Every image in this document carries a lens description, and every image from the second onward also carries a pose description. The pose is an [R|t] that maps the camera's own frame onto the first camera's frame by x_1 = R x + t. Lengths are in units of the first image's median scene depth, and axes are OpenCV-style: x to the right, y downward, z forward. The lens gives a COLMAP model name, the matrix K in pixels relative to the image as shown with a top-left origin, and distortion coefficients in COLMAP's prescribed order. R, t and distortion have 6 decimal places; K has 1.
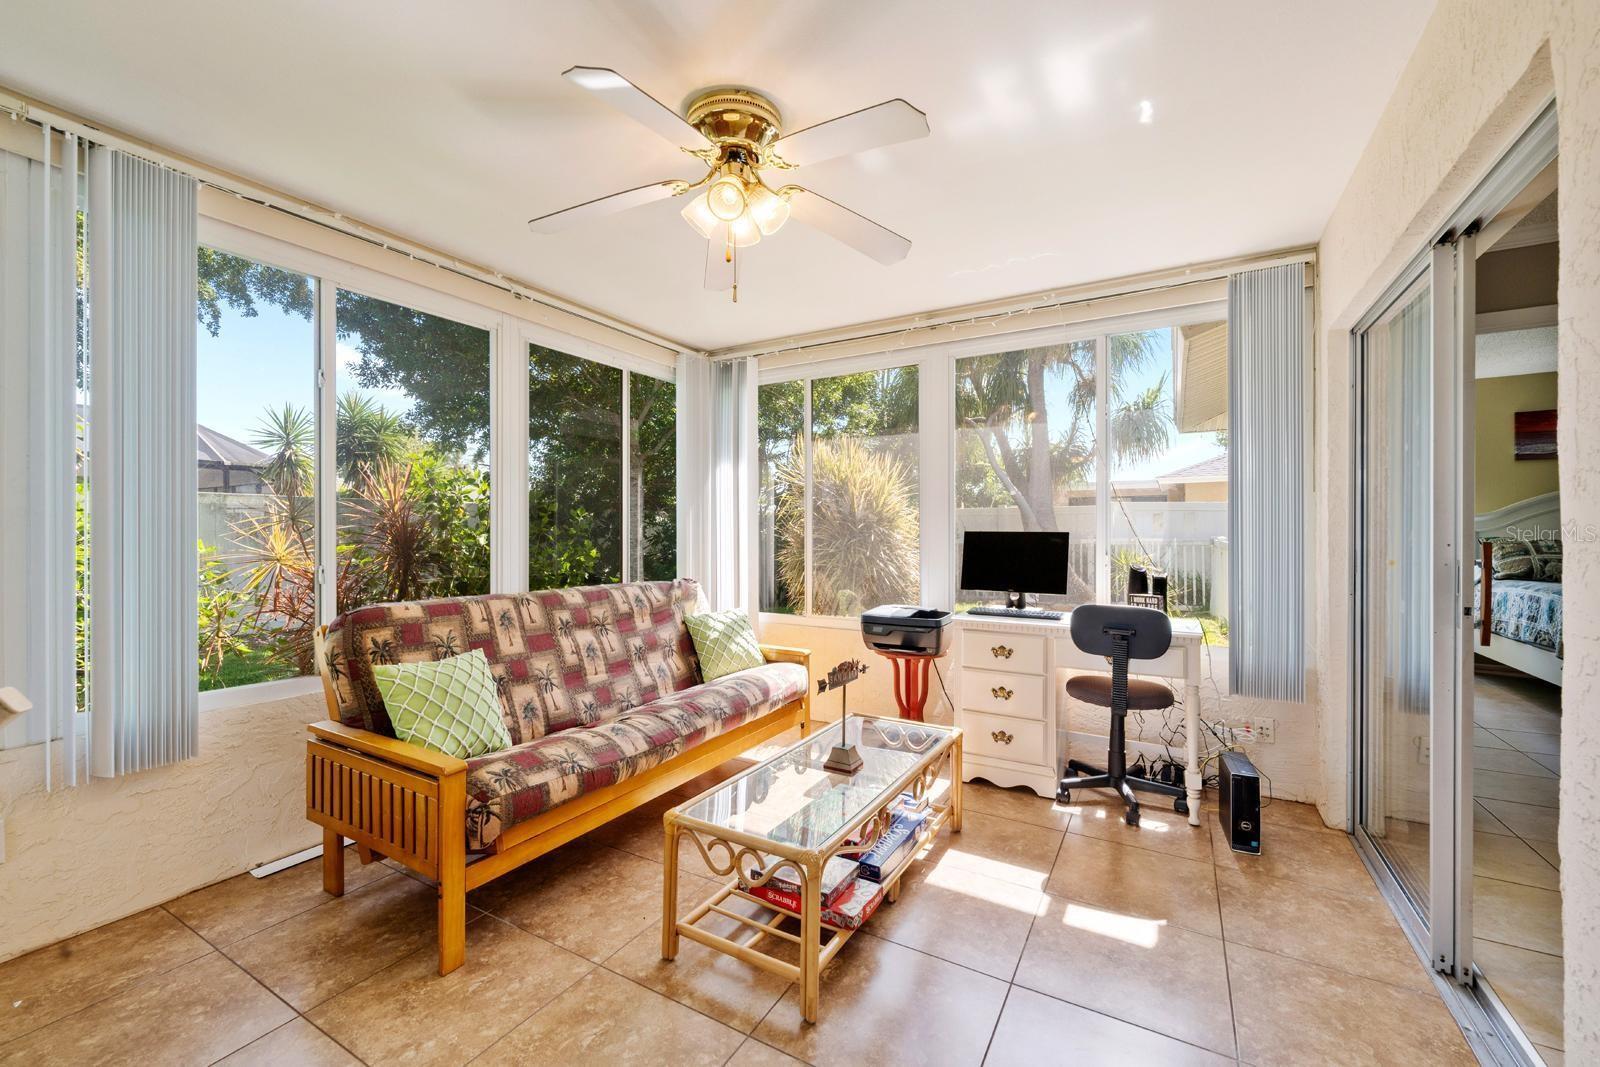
lens RADIAL K [[649.2, 0, 804.9], [0, 649.2, 532.2], [0, 0, 1]] dist [0.003513, -0.000287]
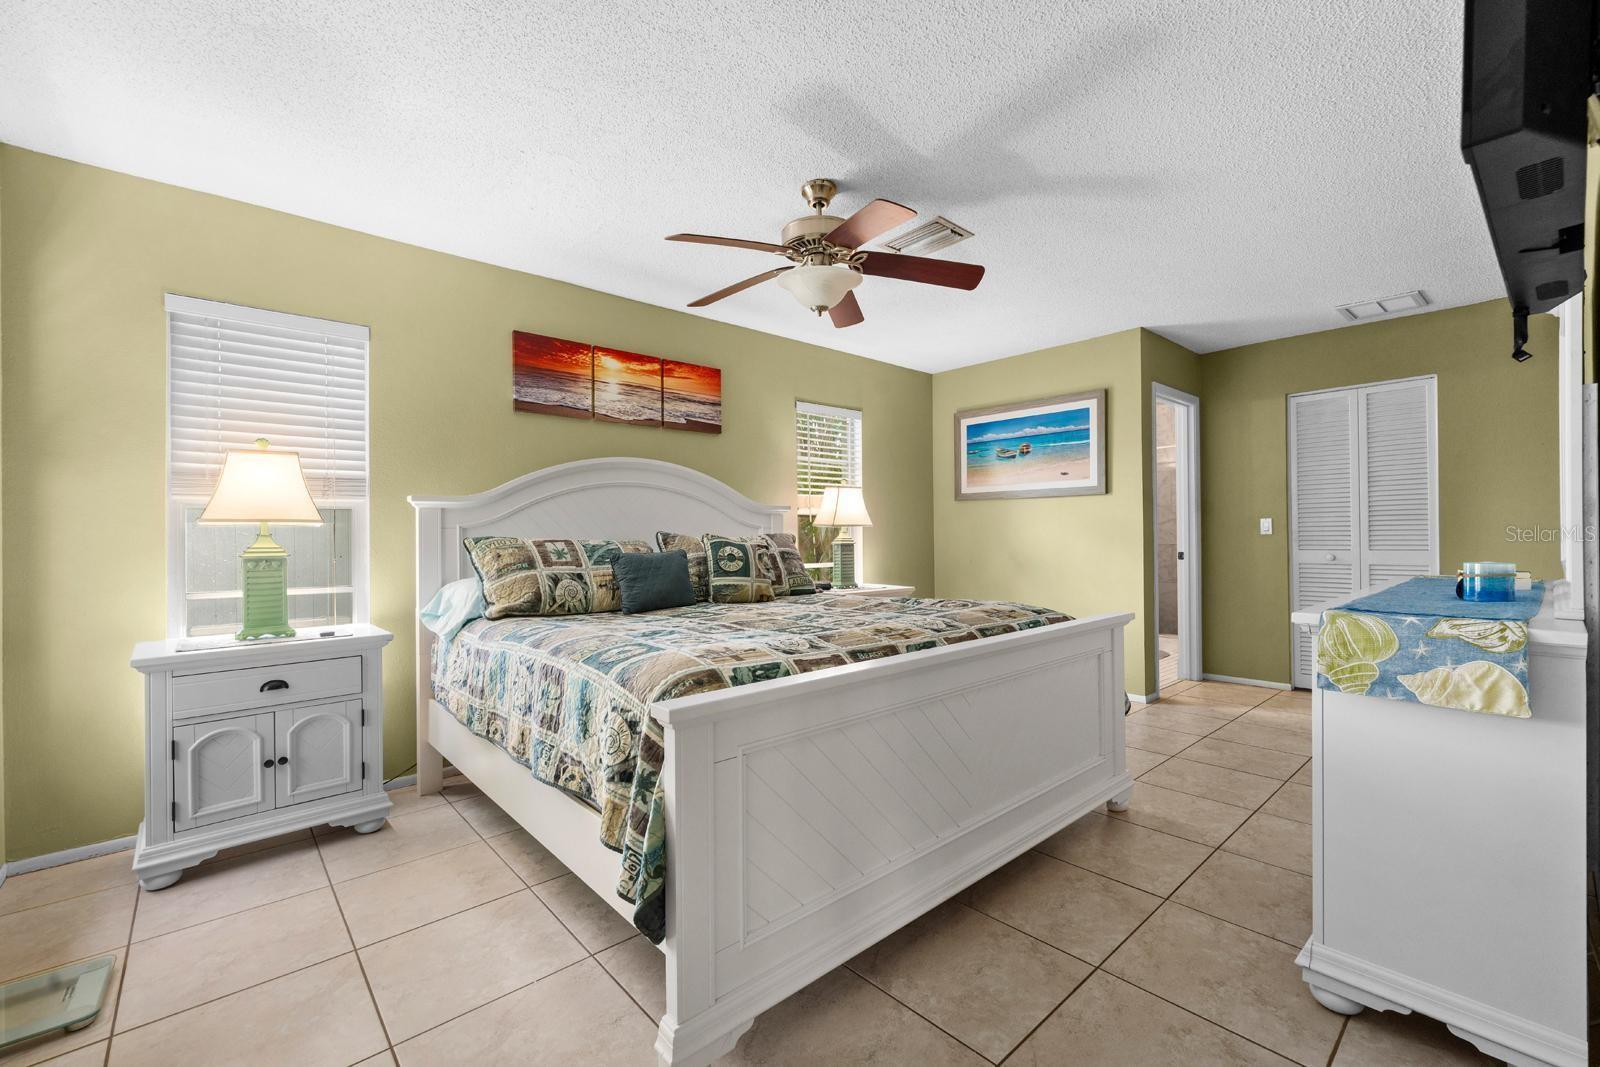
lens RADIAL K [[649.2, 0, 805.0], [0, 649.2, 529.1], [0, 0, 1]] dist [0.003513, -0.000287]
pose [[0.299784, 0.002627, 0.954004, 0.663218], [-0.004593, 0.999989, -0.001310, 0.001288], [-0.953996, -0.003989, 0.299792, 0.624213]]
